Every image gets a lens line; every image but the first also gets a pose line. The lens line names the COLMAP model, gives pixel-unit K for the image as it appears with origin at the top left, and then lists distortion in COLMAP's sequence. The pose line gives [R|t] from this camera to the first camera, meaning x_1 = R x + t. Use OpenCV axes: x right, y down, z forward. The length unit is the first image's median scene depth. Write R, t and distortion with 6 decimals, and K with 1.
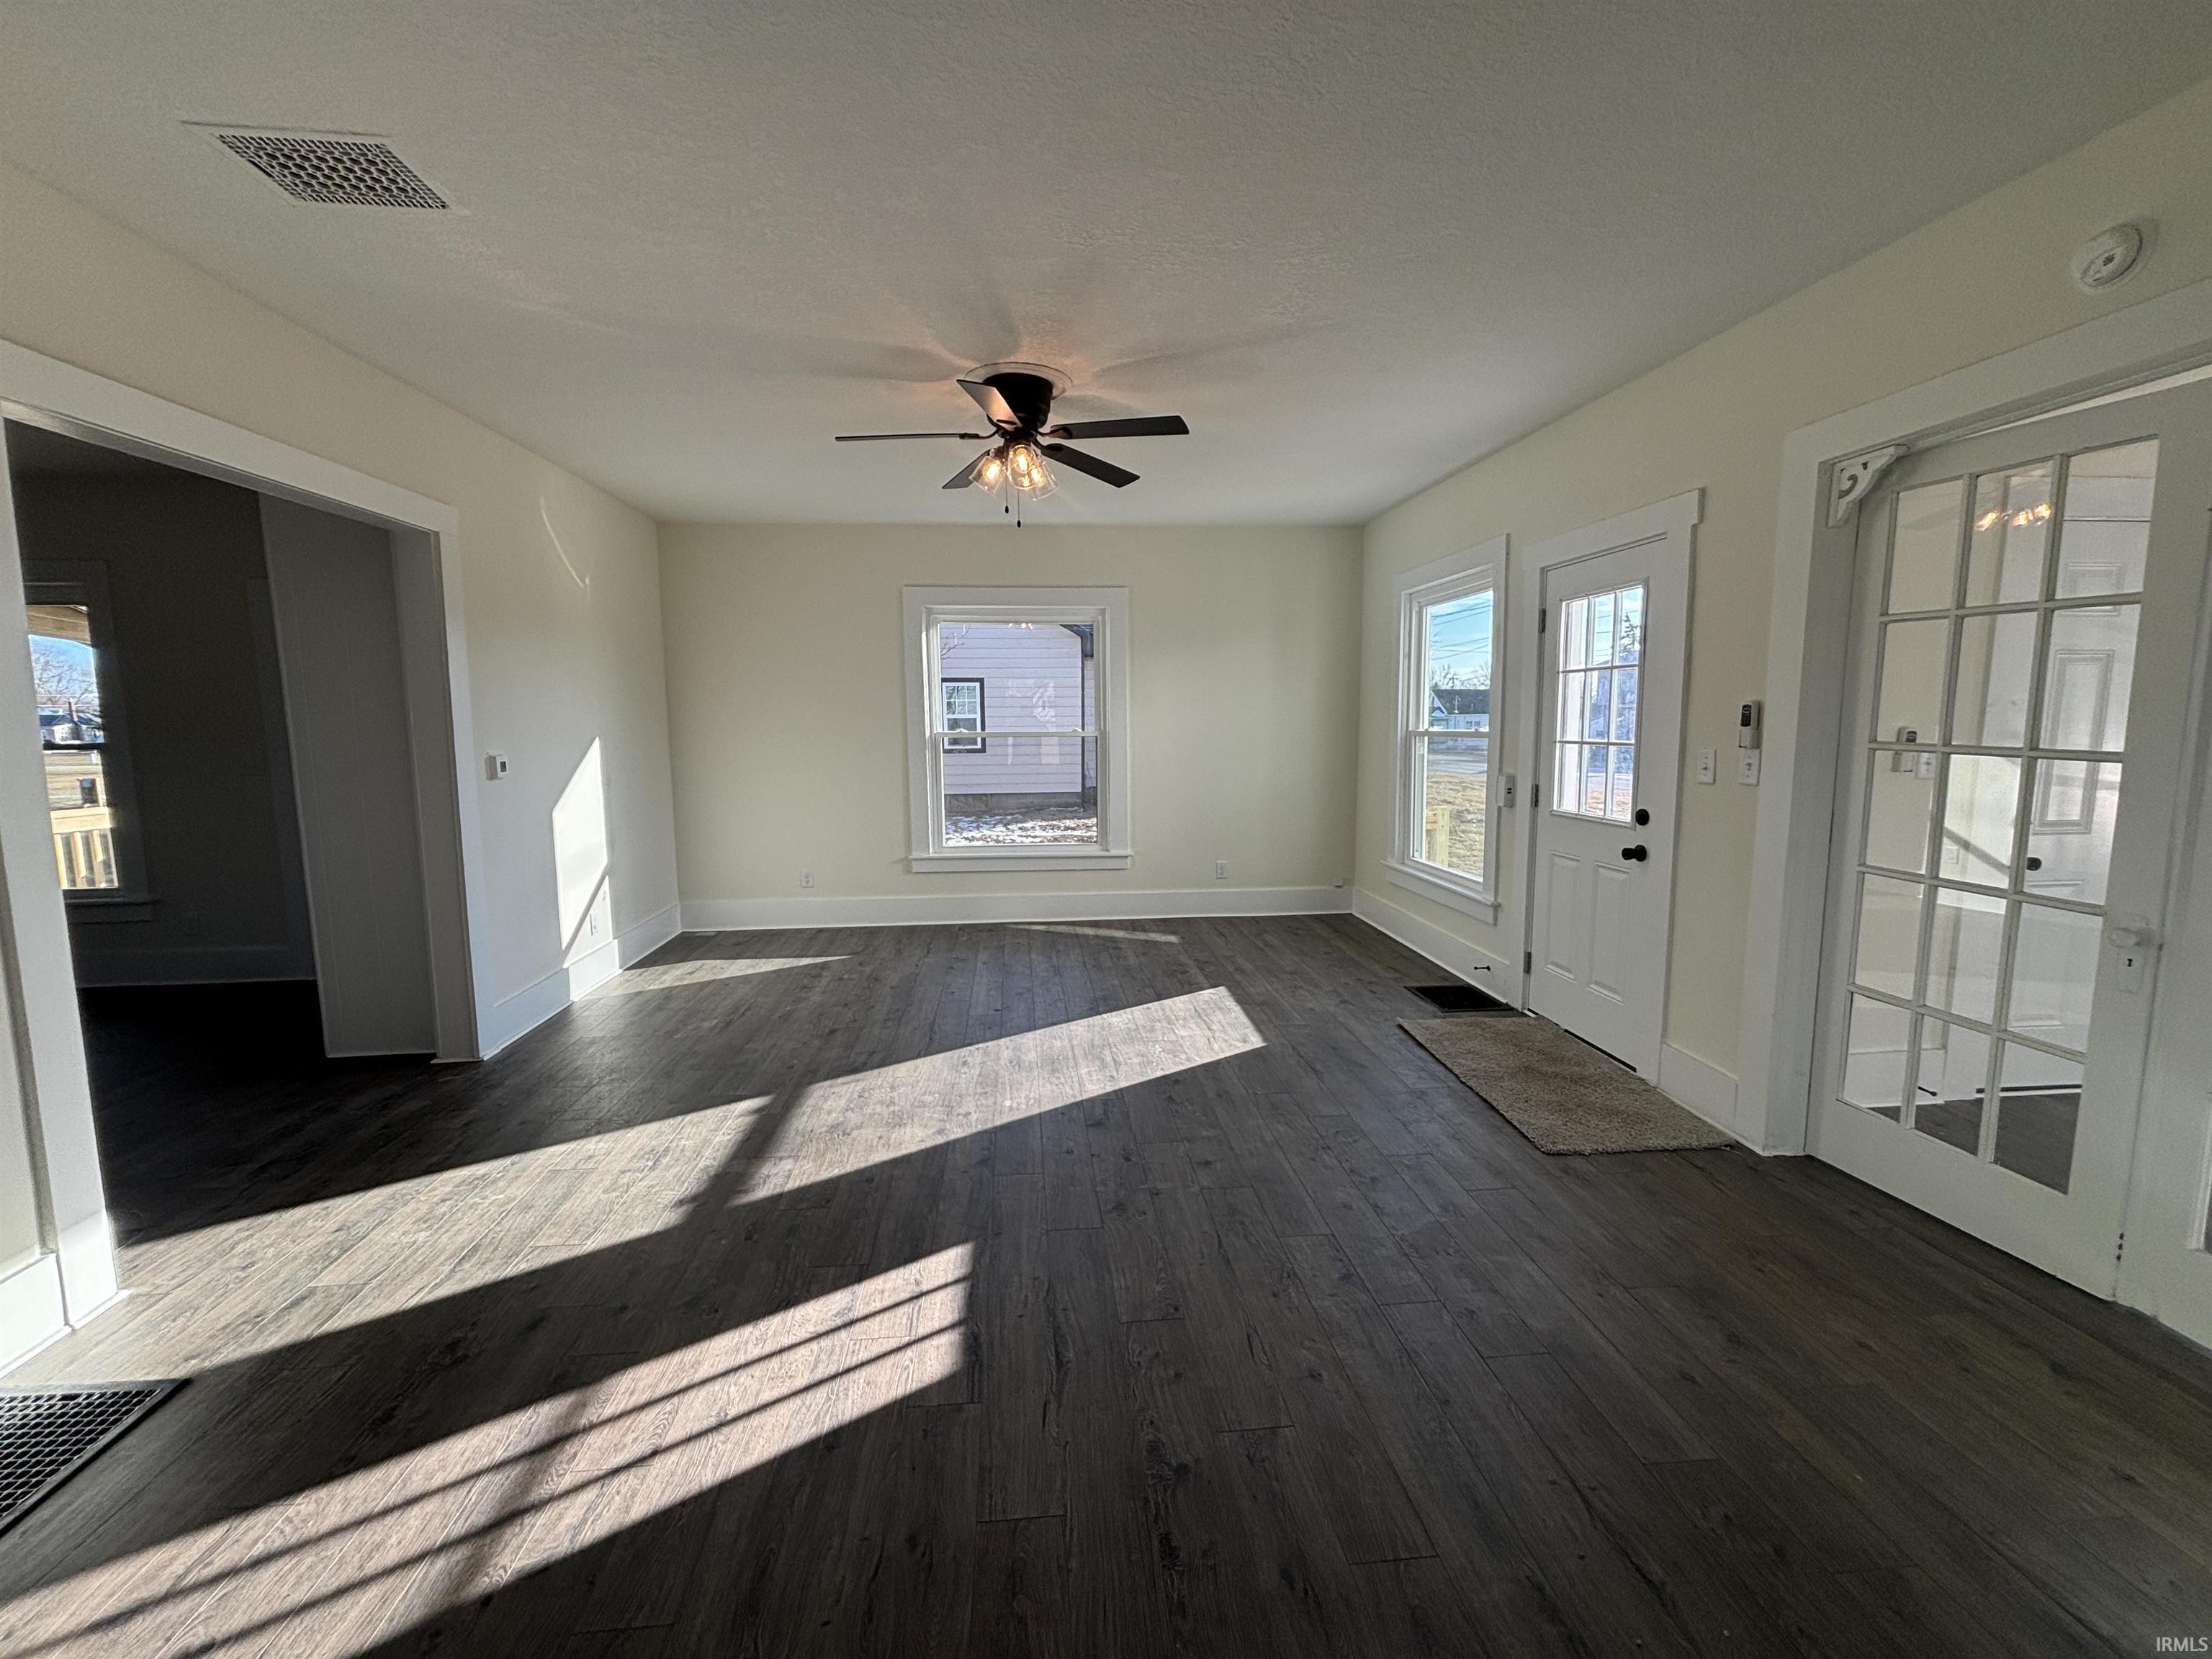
lens RADIAL K [[888.8, 0, 1093.2], [0, 888.8, 822.3], [0, 0, 1]] dist [-0.000264, 0.000009]
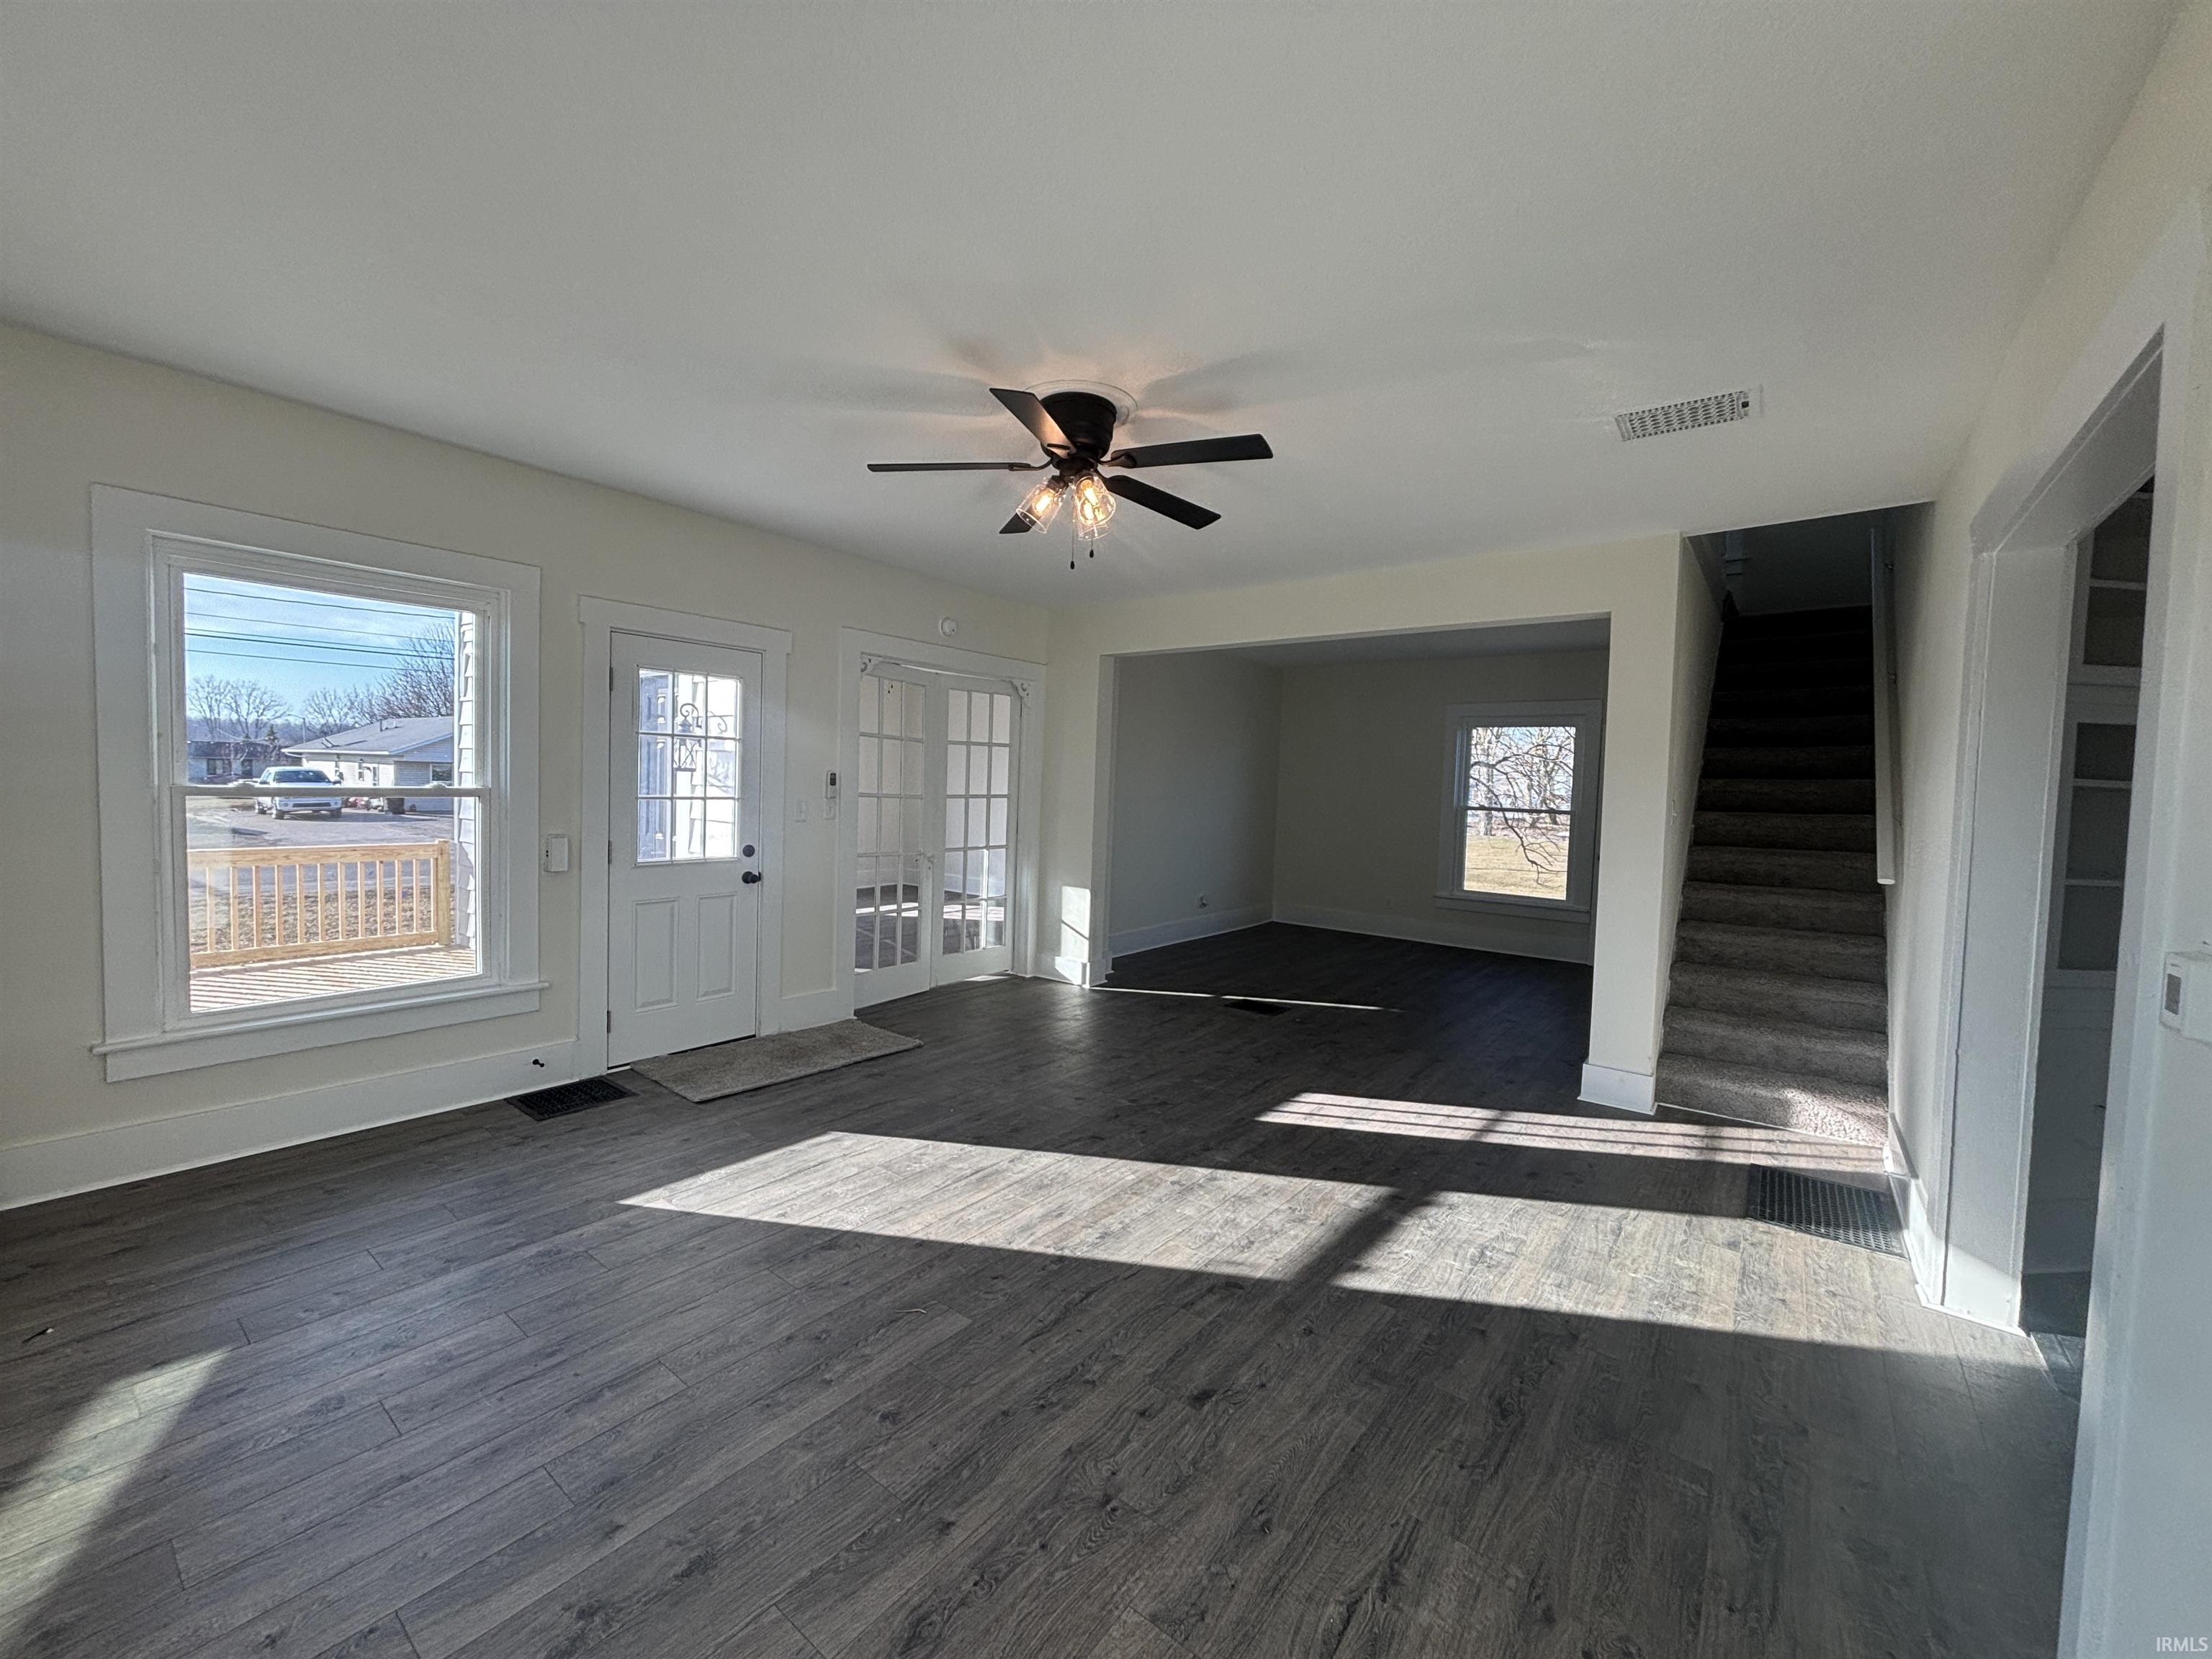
lens RADIAL K [[888.8, 0, 1081.2], [0, 888.8, 826.2], [0, 0, 1]] dist [-0.000264, 0.000009]
pose [[-0.723977, -0.051228, 0.687920, -0.698617], [0.053225, 0.990118, 0.129747, -0.197019], [-0.687768, 0.130549, -0.714095, 1.650845]]
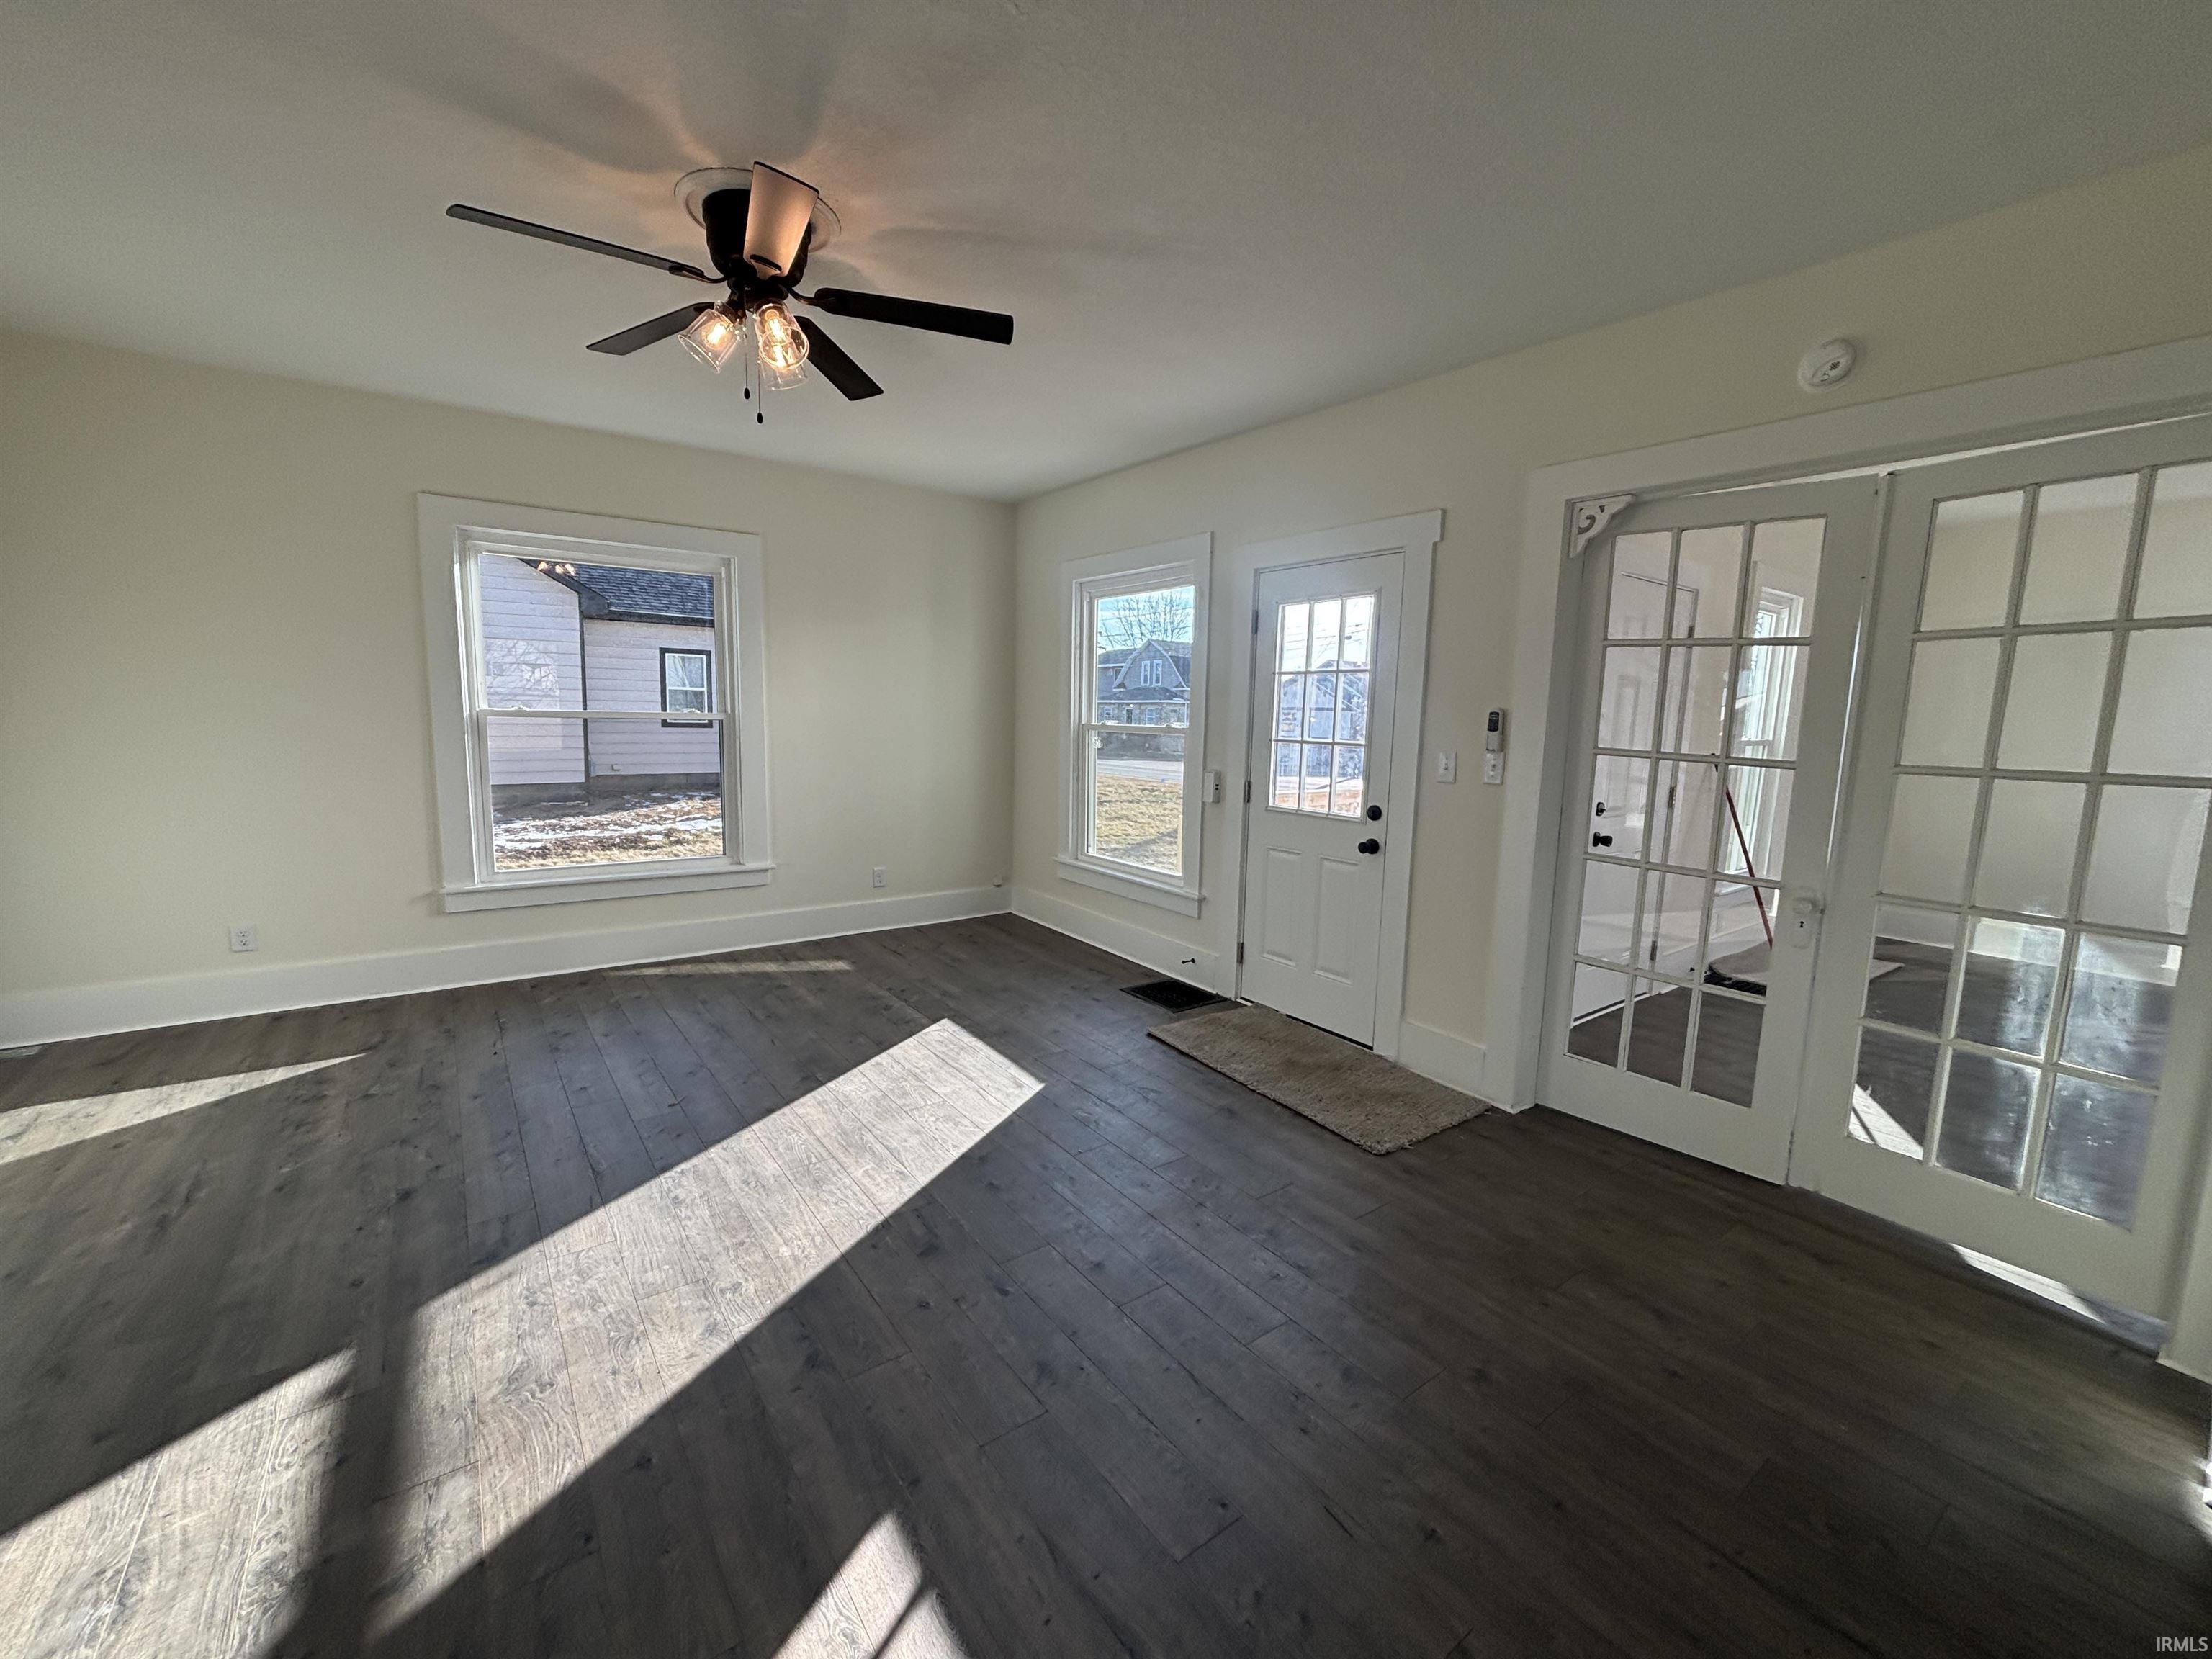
lens RADIAL K [[888.8, 0, 1092.5], [0, 888.8, 824.9], [0, 0, 1]] dist [-0.000264, 0.000009]
pose [[0.854488, -0.039324, 0.517981, -0.233919], [0.028074, 0.999169, 0.029542, -0.033569], [-0.518712, -0.010701, 0.854882, 0.268965]]
